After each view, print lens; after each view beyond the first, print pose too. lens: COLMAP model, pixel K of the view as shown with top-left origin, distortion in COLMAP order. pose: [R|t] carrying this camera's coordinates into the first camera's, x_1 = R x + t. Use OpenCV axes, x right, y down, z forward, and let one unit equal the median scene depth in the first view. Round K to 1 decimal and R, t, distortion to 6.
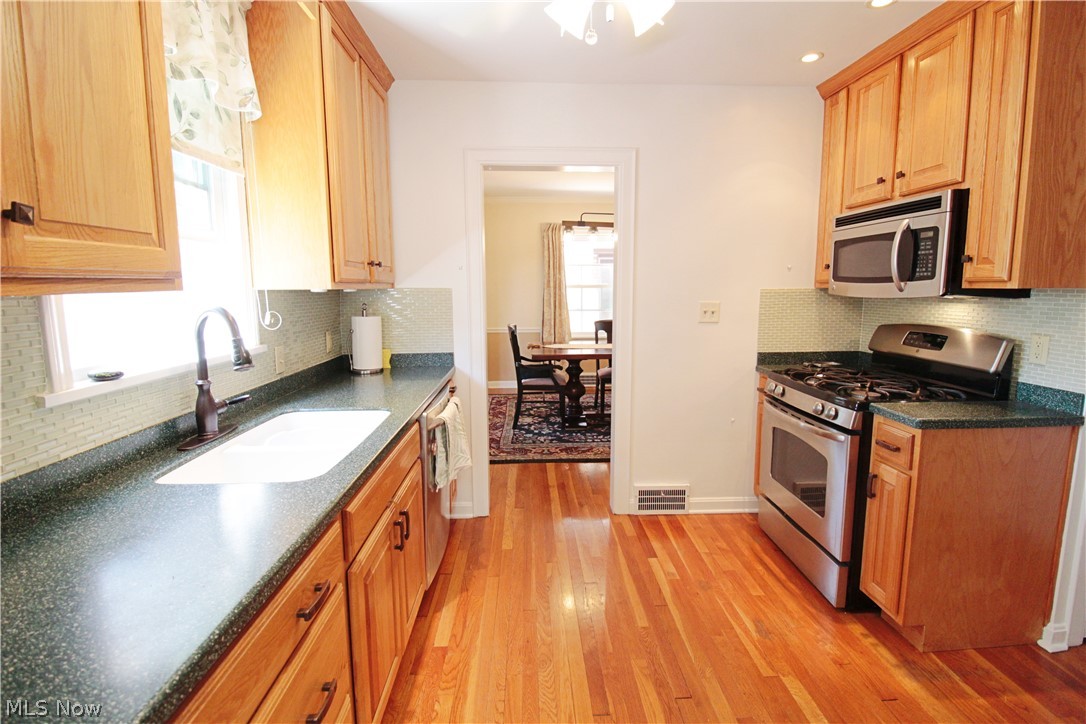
lens RADIAL K [[499.0, 0, 547.3], [0, 499.0, 345.8], [0, 0, 1]] dist [-0.010339, -0.000125]
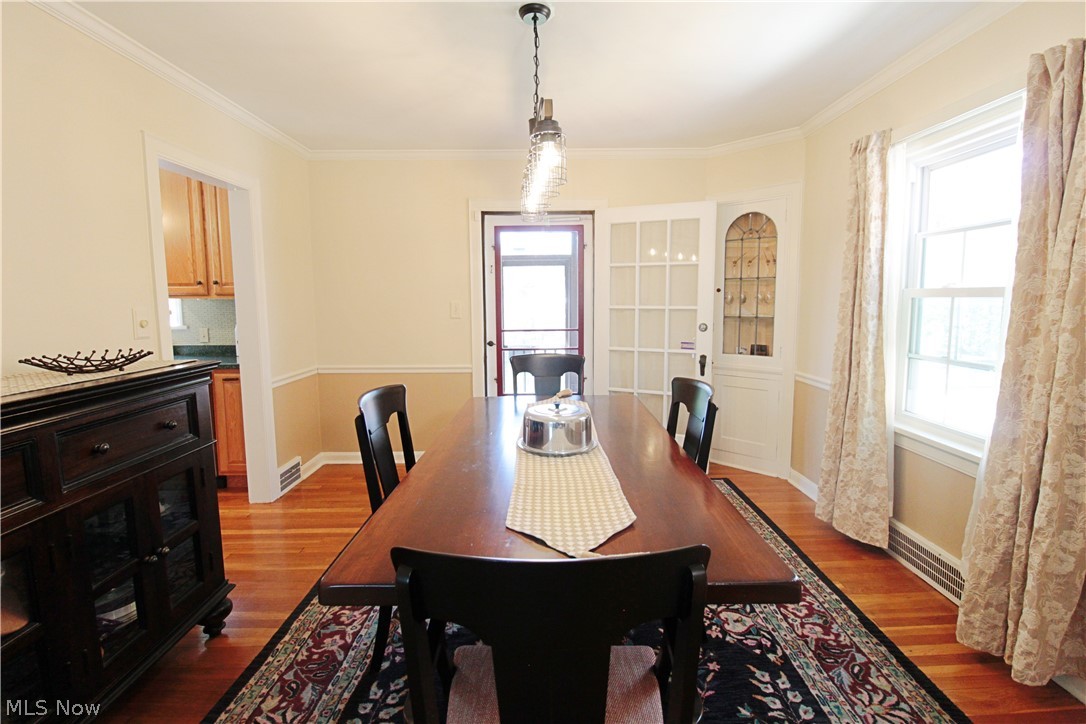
lens RADIAL K [[499.0, 0, 547.3], [0, 499.0, 345.8], [0, 0, 1]] dist [-0.010339, -0.000125]
pose [[-0.039586, 0.105436, -0.993638, 0.439647], [-0.113627, 0.987492, 0.109310, -0.141277], [0.992735, 0.117232, -0.027110, 1.176498]]
